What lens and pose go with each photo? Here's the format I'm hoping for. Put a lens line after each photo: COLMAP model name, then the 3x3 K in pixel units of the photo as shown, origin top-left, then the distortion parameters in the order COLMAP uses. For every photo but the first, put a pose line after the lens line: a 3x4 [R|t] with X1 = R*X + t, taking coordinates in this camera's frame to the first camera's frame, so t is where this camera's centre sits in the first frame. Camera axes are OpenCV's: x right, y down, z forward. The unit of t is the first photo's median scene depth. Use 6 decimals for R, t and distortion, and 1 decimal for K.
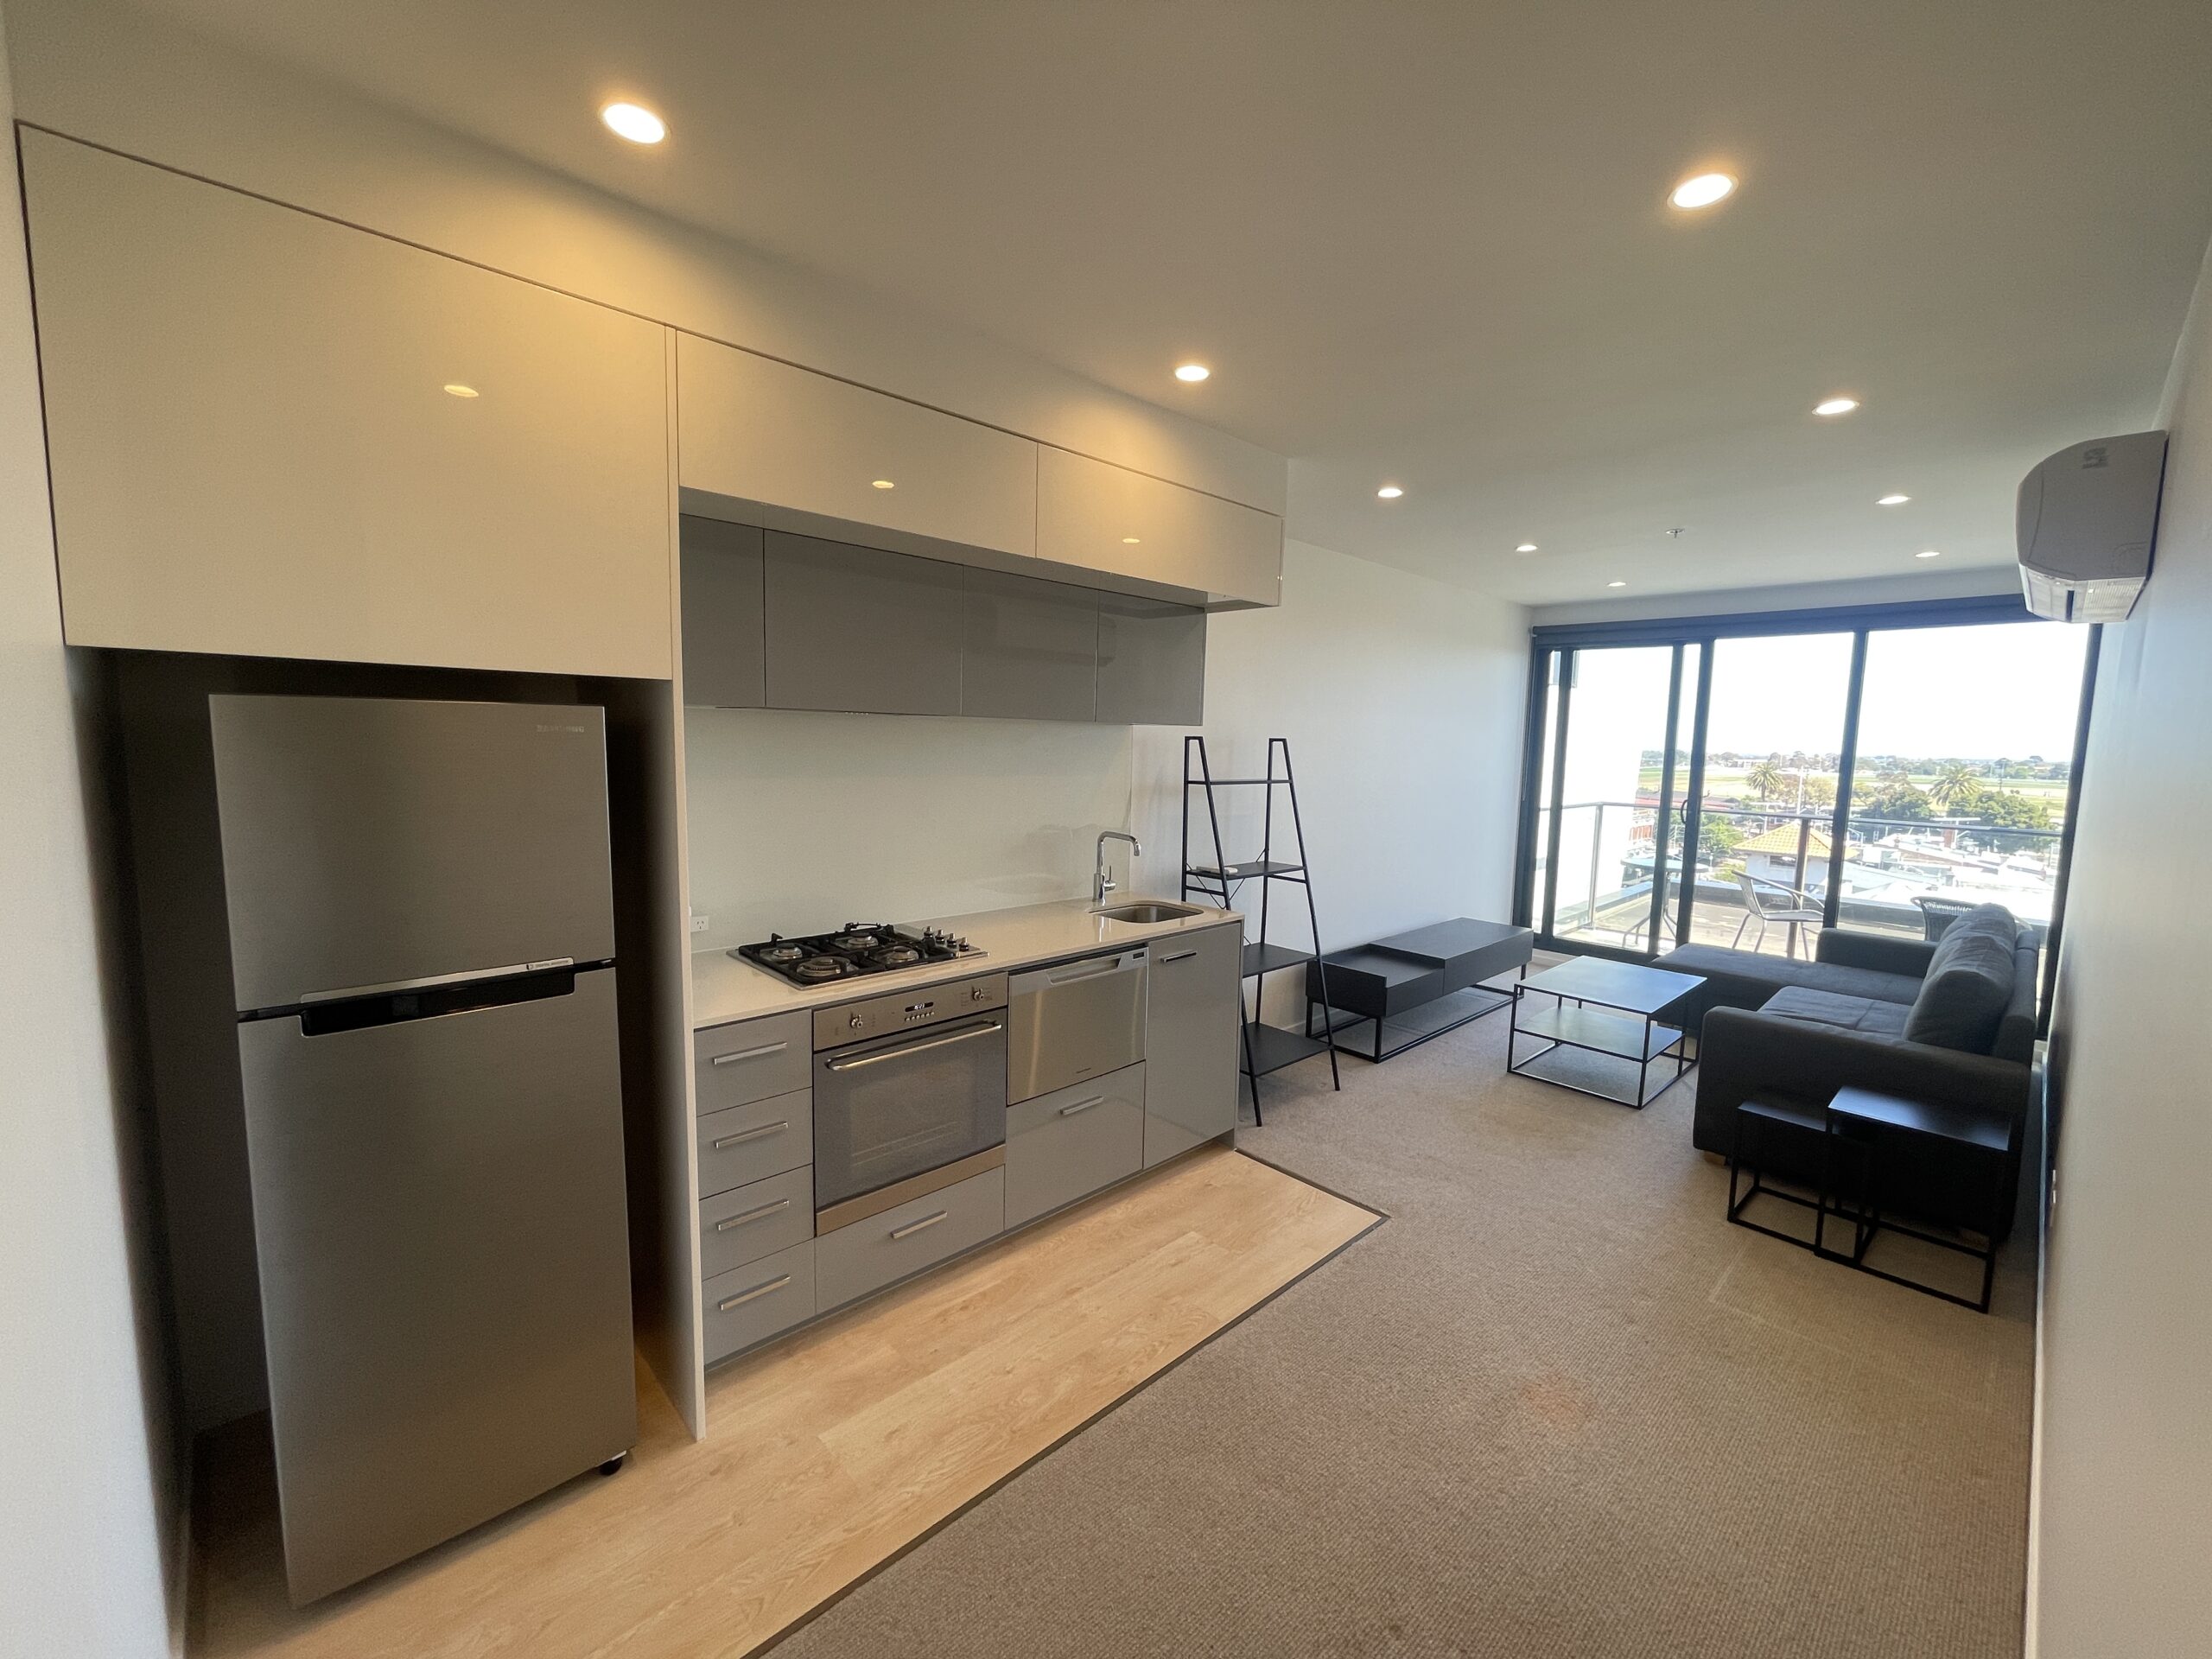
lens RADIAL K [[897.3, 0, 1115.3], [0, 897.3, 827.0], [0, 0, 1]] dist [0.002352, -0.001460]
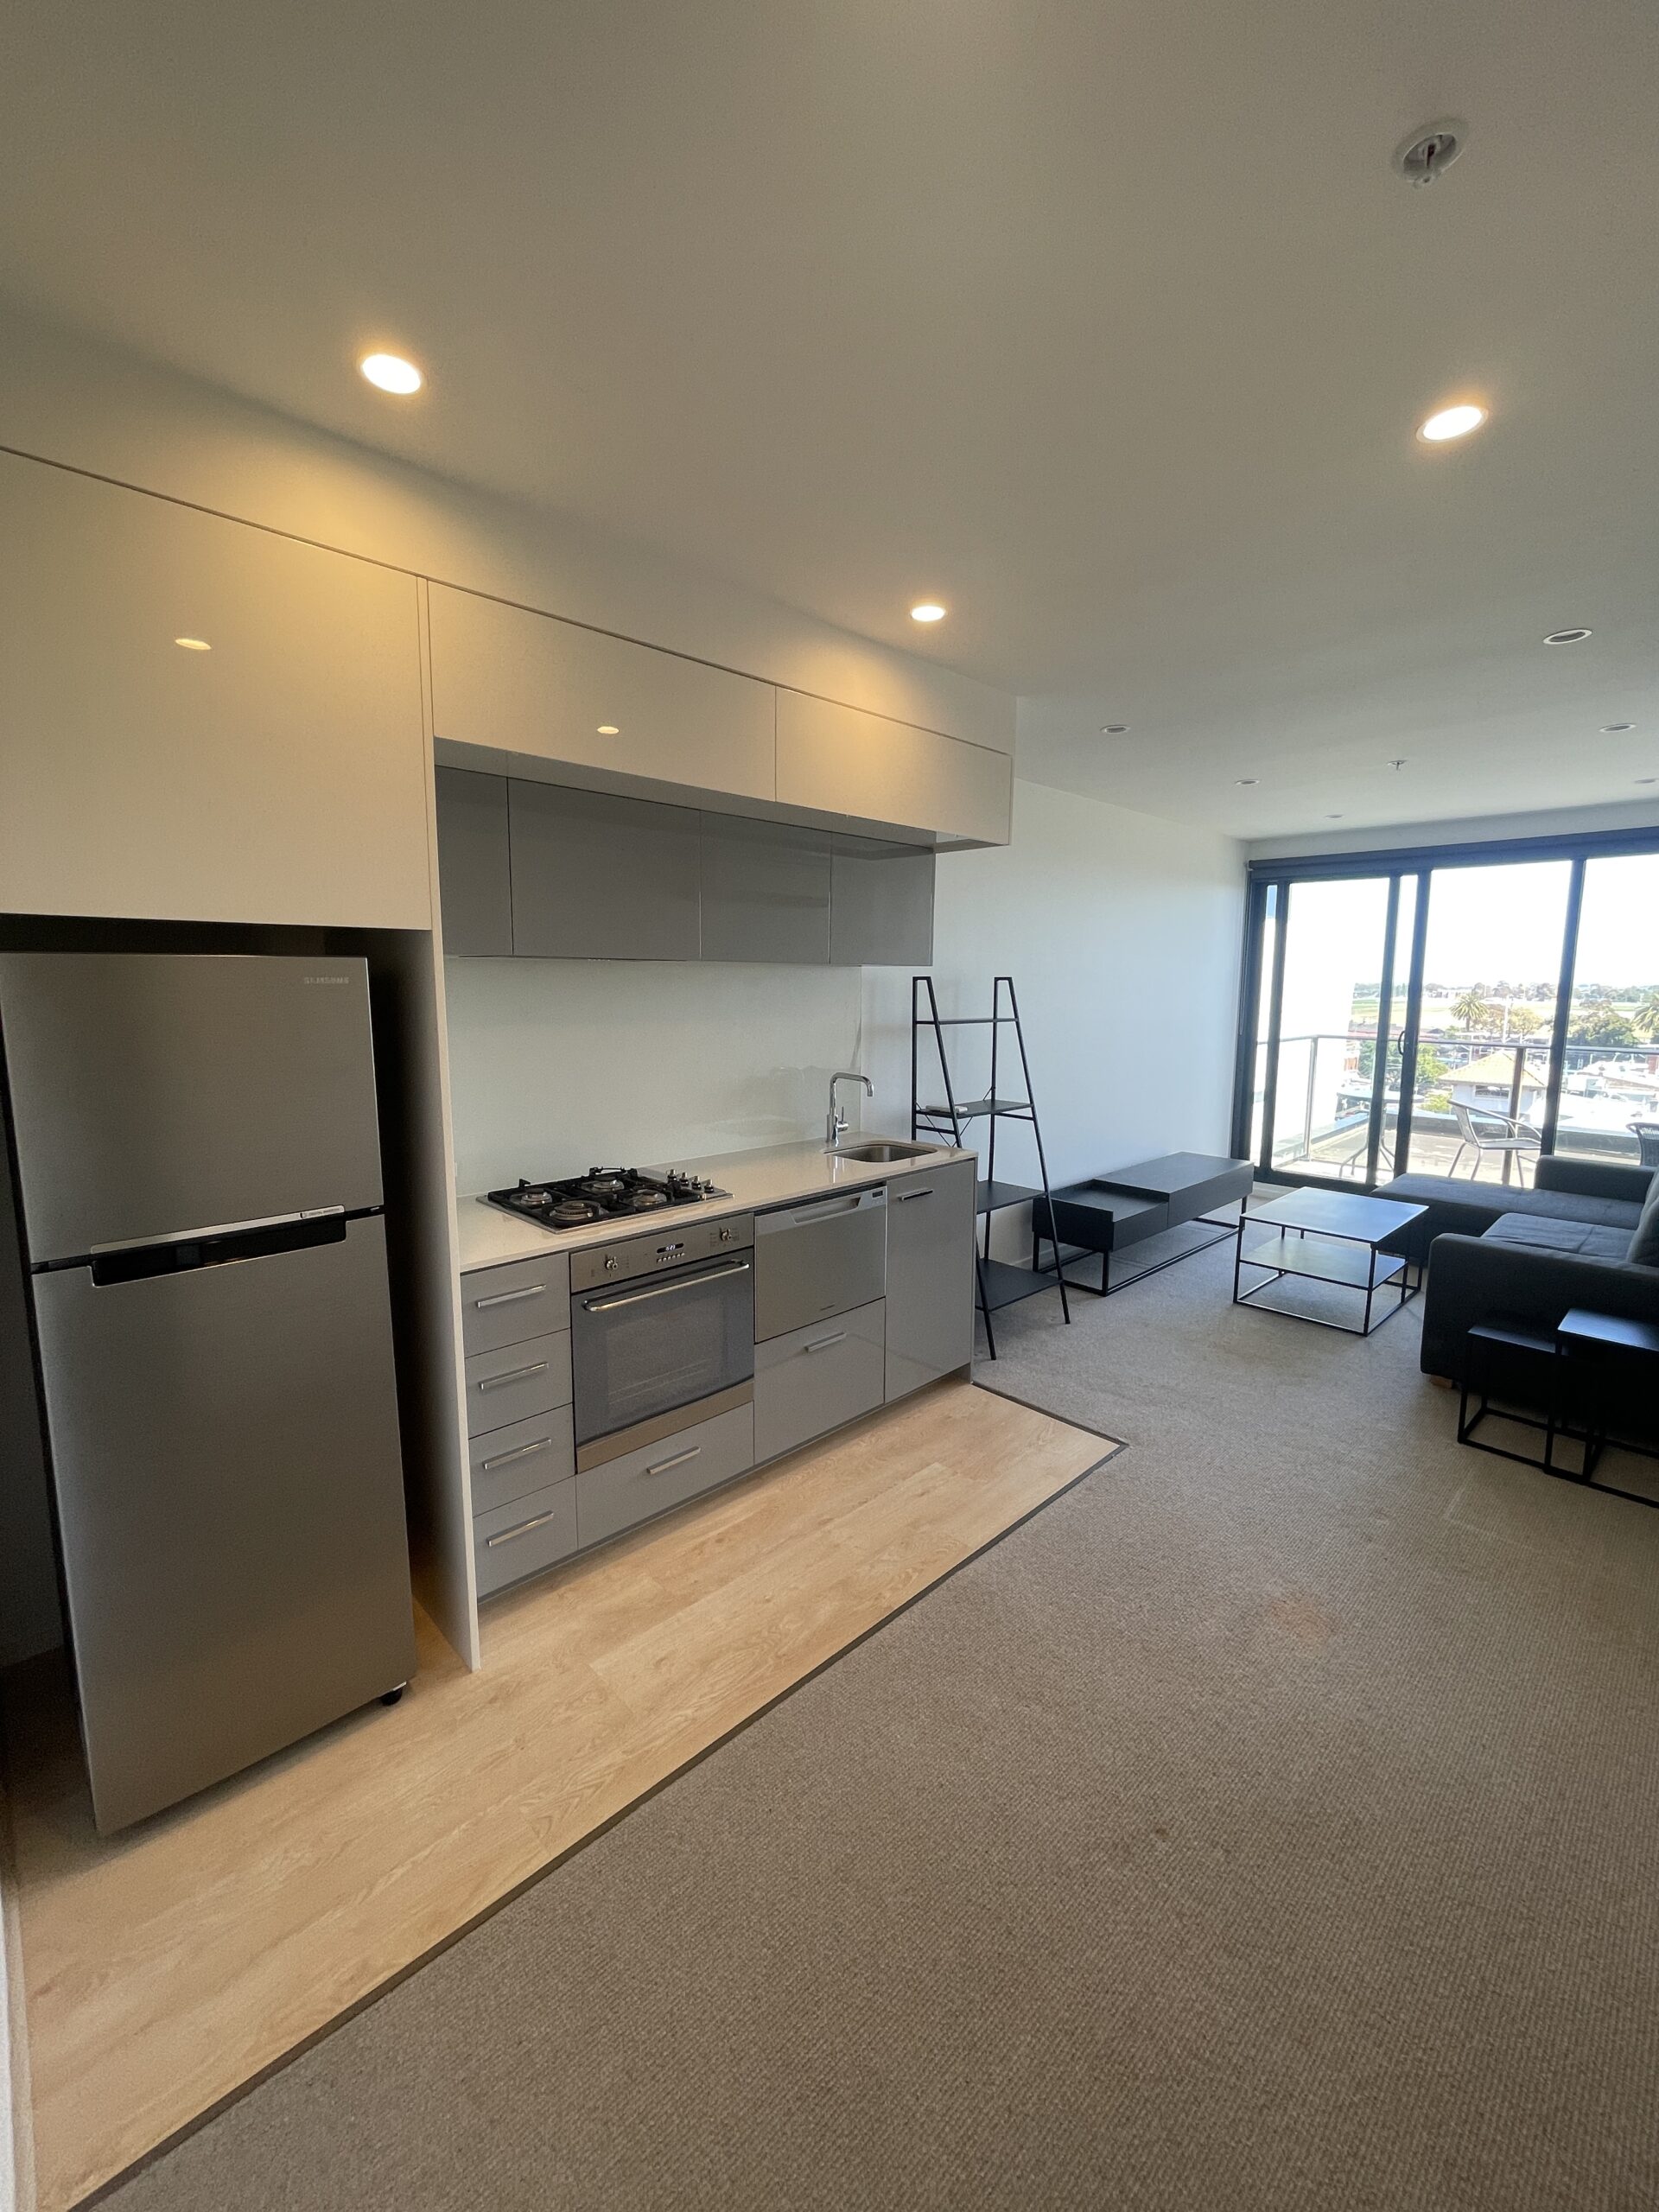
lens RADIAL K [[897.3, 0, 824.1], [0, 897.3, 1089.7], [0, 0, 1]] dist [0.002352, -0.001460]
pose [[0.999813, -0.019085, 0.002964, -0.036815], [0.019013, 0.999562, 0.022697, 0.000875], [-0.003396, -0.022636, 0.999738, -0.011093]]
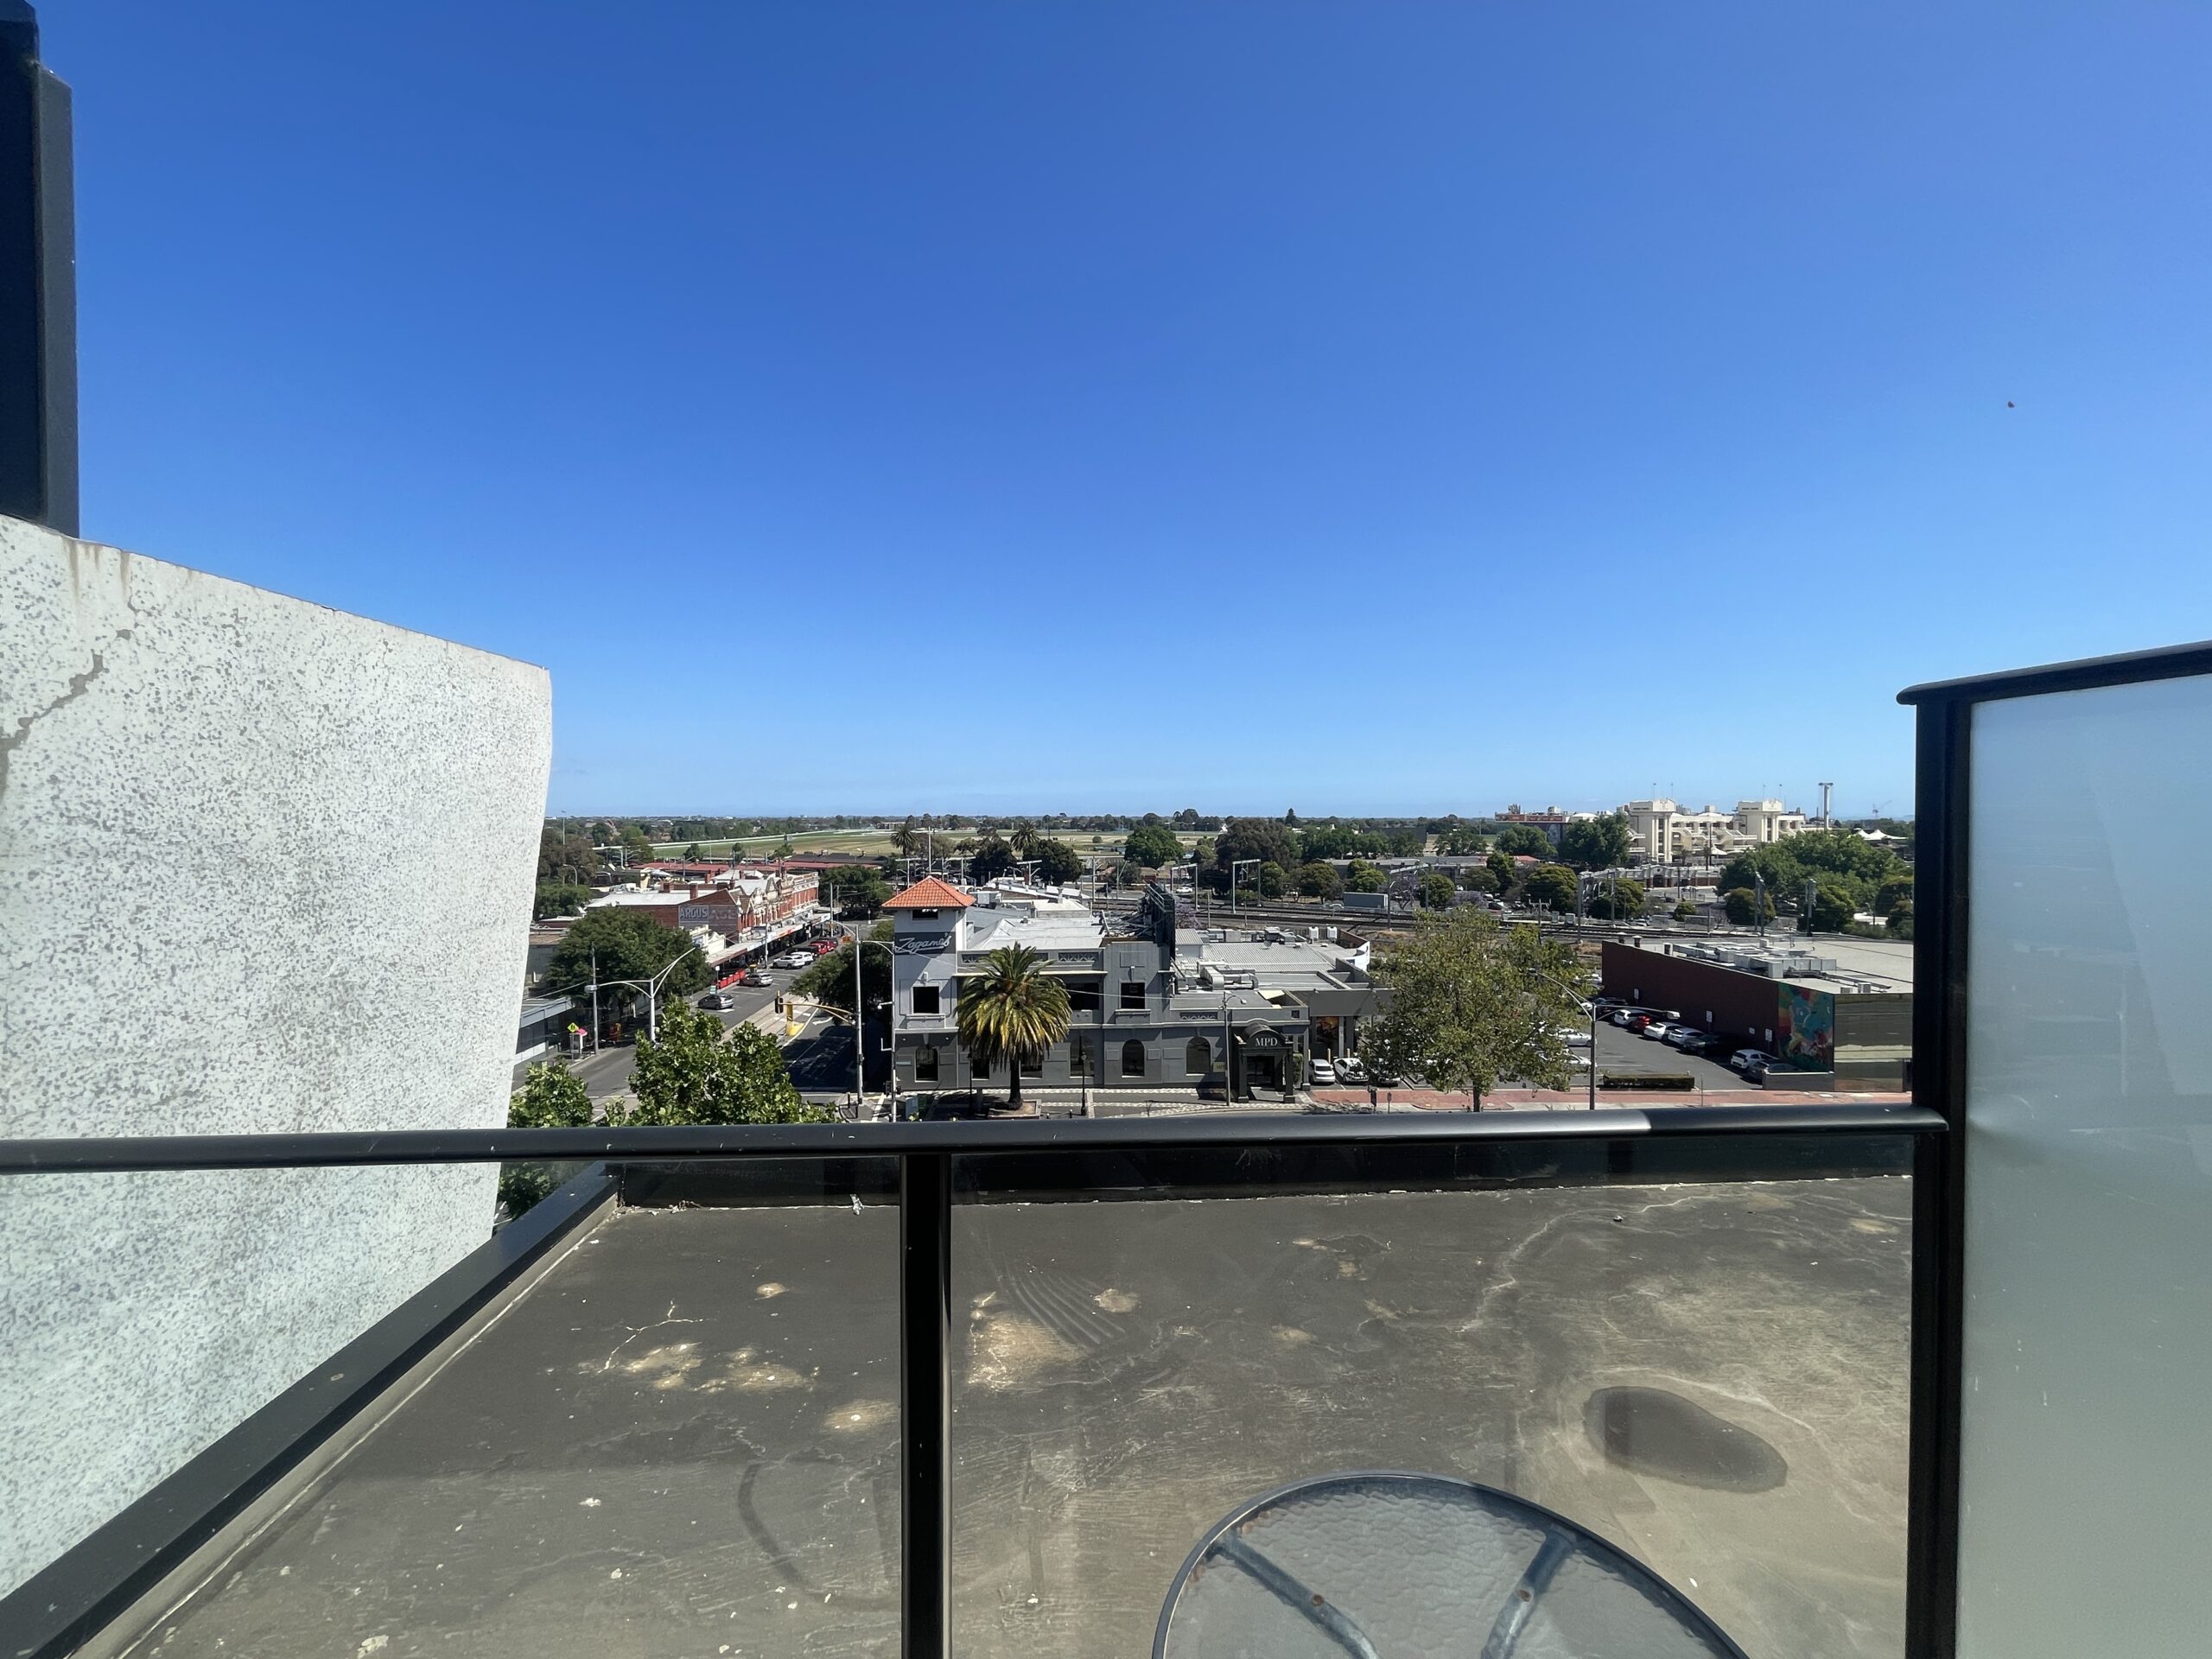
lens RADIAL K [[897.3, 0, 1105.3], [0, 897.3, 828.8], [0, 0, 1]] dist [0.002352, -0.001460]
pose [[0.663394, -0.035142, 0.747445, 2.024773], [0.090511, 0.995331, -0.033537, -0.184506], [-0.742776, 0.089900, 0.663477, 2.640843]]
